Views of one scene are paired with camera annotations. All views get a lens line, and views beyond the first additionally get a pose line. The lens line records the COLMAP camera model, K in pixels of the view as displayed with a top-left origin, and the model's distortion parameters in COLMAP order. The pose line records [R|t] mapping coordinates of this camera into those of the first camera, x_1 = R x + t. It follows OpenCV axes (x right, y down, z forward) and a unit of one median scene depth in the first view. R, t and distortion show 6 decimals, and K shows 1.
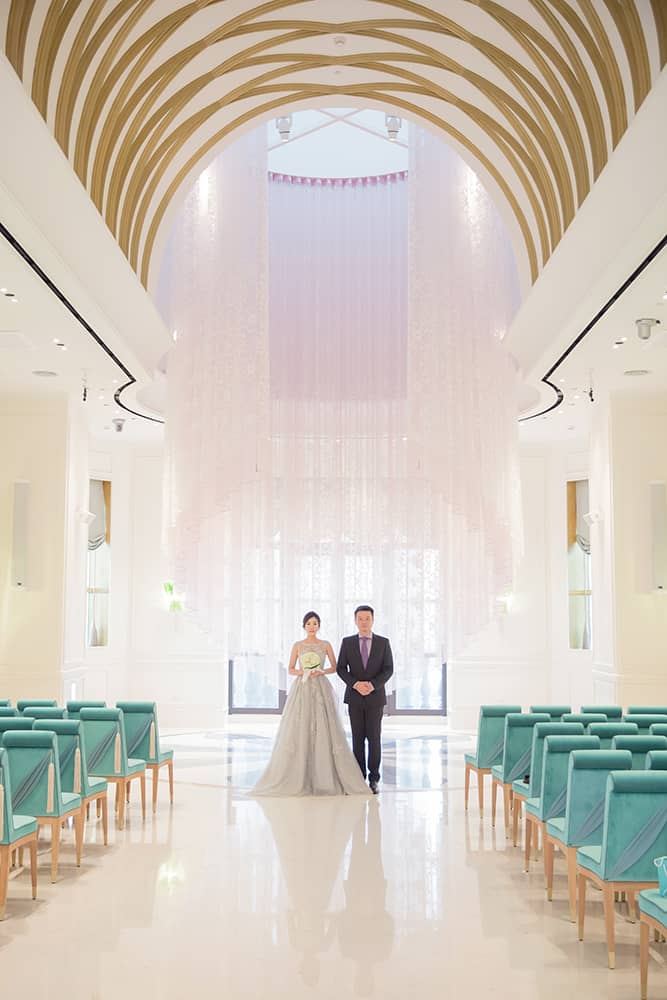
lens RADIAL K [[1190.2, 0, 316.5], [0, 1190.2, 499.3], [0, 0, 1]] dist [0.000710, -0.006127]
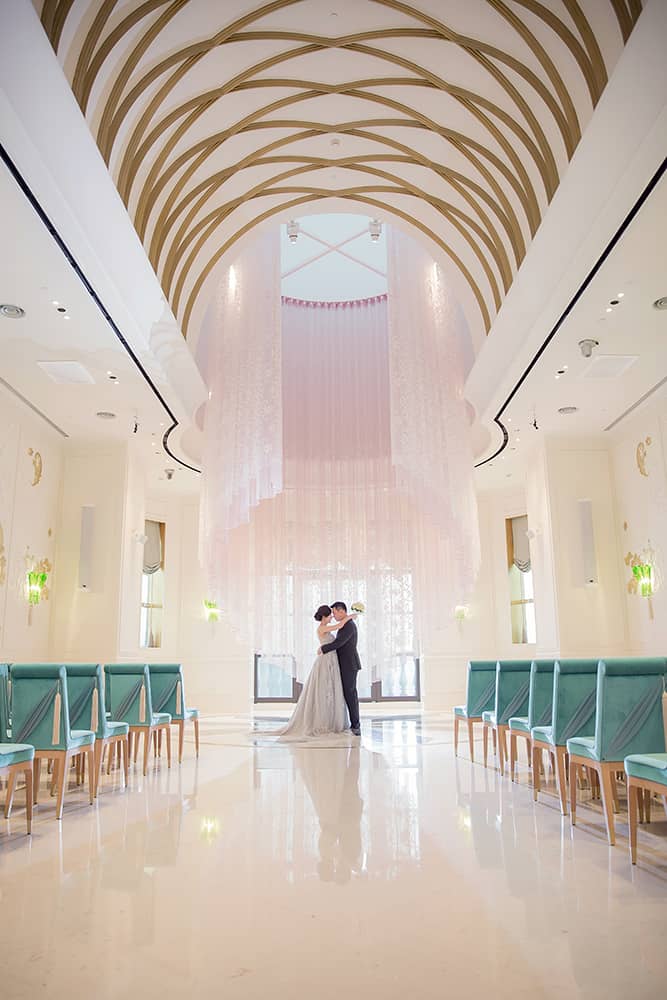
lens RADIAL K [[752.8, 0, 332.9], [0, 752.8, 488.2], [0, 0, 1]] dist [-0.150075, 0.287158]
pose [[0.999710, -0.010304, 0.021760, -0.003634], [0.013094, 0.991136, -0.132203, 0.076272], [-0.020205, 0.132449, 0.990984, 0.207192]]
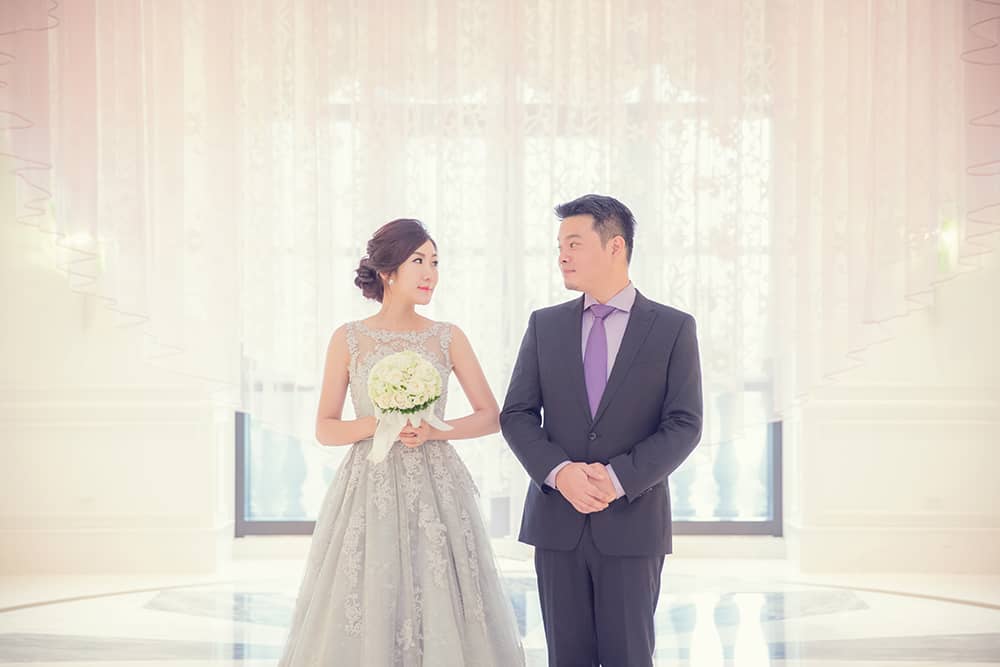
lens RADIAL K [[1974.0, 0, 500.0], [0, 1974.0, 333.5], [0, 0, 1]] dist [0.000030, 0.005781]
pose [[0.999942, -0.005819, 0.009098, 0.012423], [0.004923, 0.995418, 0.095492, 0.067118], [-0.009612, -0.095442, 0.995389, 0.465909]]
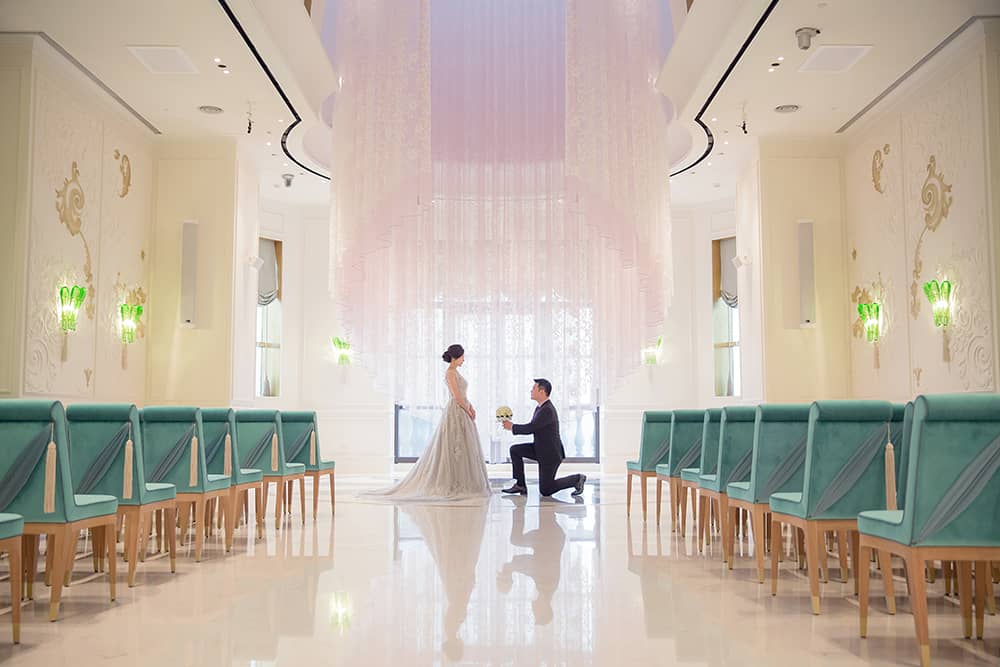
lens RADIAL K [[1028.3, 0, 500.0], [0, 1028.3, 333.5], [0, 0, 1]] dist [-0.000978, 0.016479]
pose [[0.999722, -0.003196, 0.023364, -0.001396], [0.002973, 0.999950, 0.009538, 0.075086], [-0.023393, -0.009466, 0.999682, 0.106992]]
